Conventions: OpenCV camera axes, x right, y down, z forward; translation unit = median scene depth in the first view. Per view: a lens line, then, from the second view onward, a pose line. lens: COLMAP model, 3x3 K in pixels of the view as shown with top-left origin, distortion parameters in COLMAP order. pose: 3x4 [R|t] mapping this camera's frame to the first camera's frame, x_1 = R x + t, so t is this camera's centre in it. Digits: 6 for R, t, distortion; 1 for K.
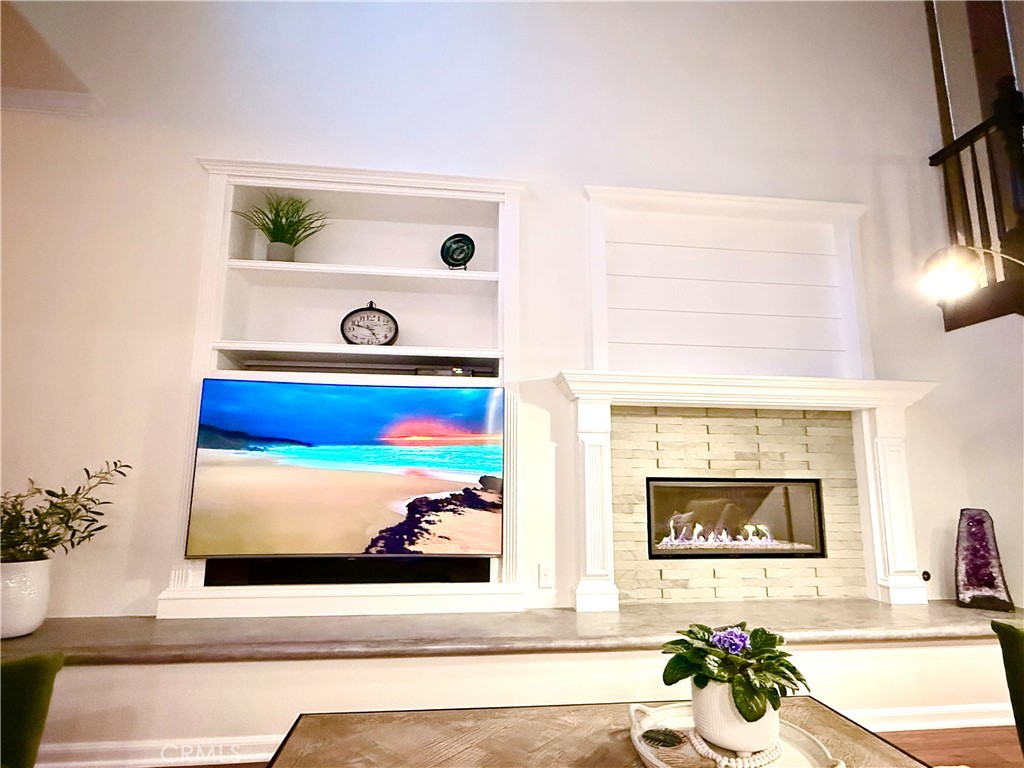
lens RADIAL K [[560.0, 0, 497.2], [0, 560.0, 385.8], [0, 0, 1]] dist [-0.010589, 0.001585]
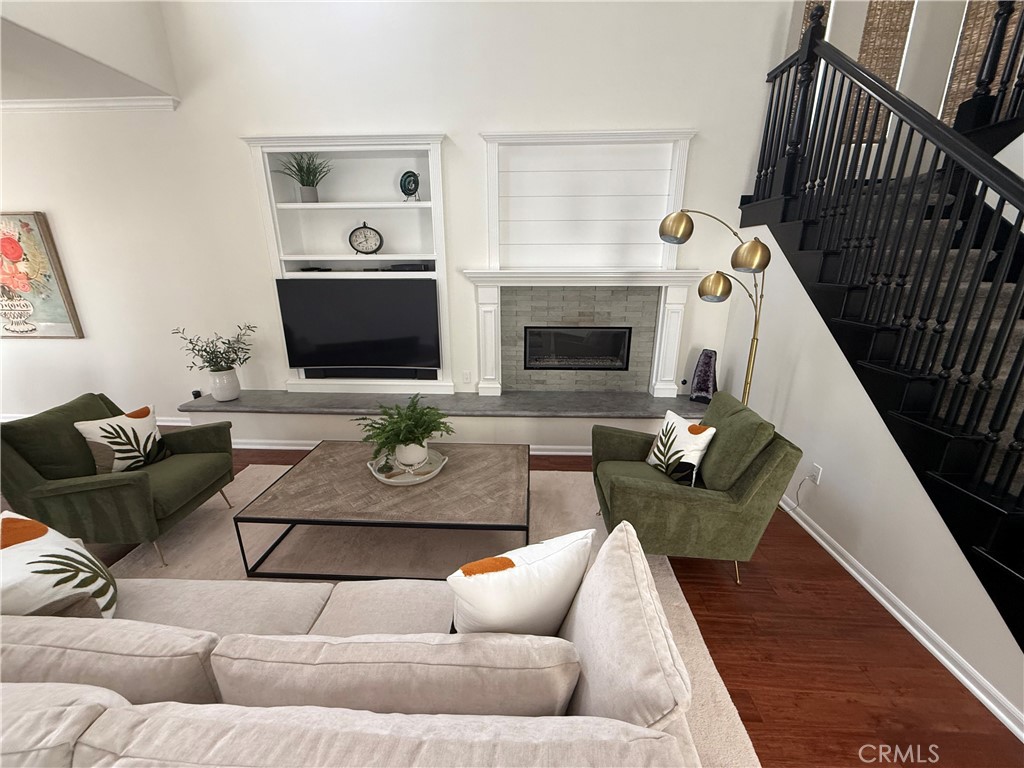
lens RADIAL K [[406.6, 0, 512.4], [0, 406.6, 385.0], [0, 0, 1]] dist [-0.001384, 0.000883]
pose [[0.987327, 0.034860, -0.154825, 0.436958], [0.038350, 0.894258, 0.445906, -0.249543], [0.153998, -0.446192, 0.881588, -0.229889]]
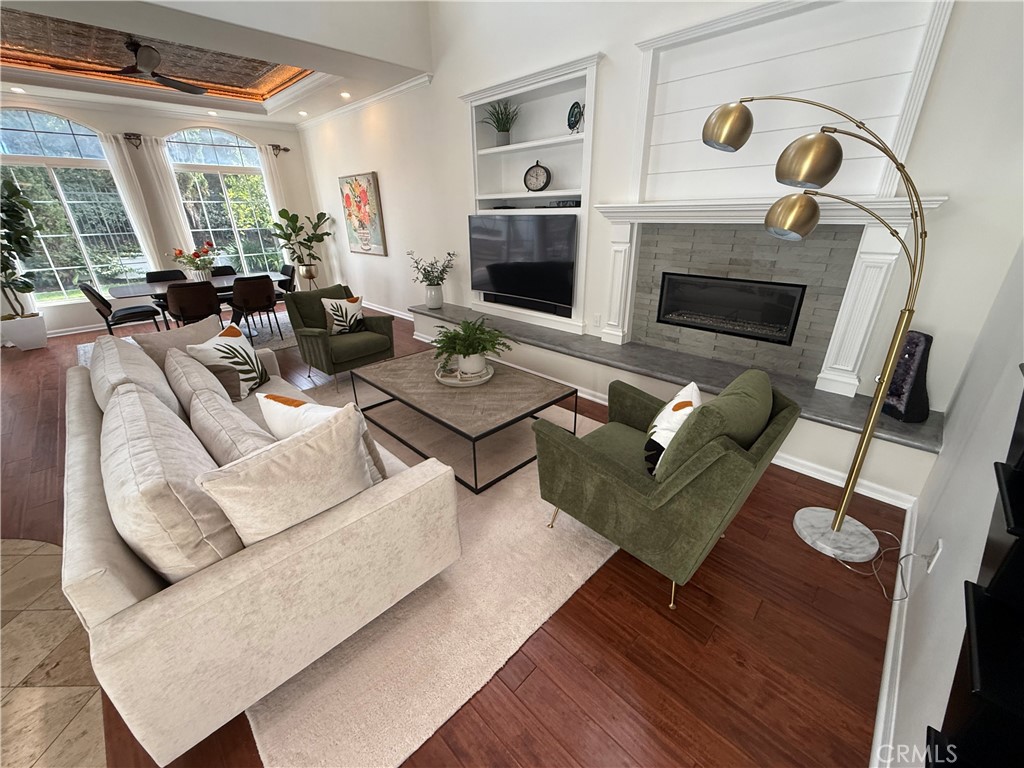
lens RADIAL K [[406.6, 0, 507.3], [0, 406.6, 384.7], [0, 0, 1]] dist [-0.001384, 0.000883]
pose [[0.622744, 0.289327, -0.726966, 0.912740], [0.150390, 0.867532, 0.474101, -0.166229], [0.767836, -0.404572, 0.496738, -0.018646]]
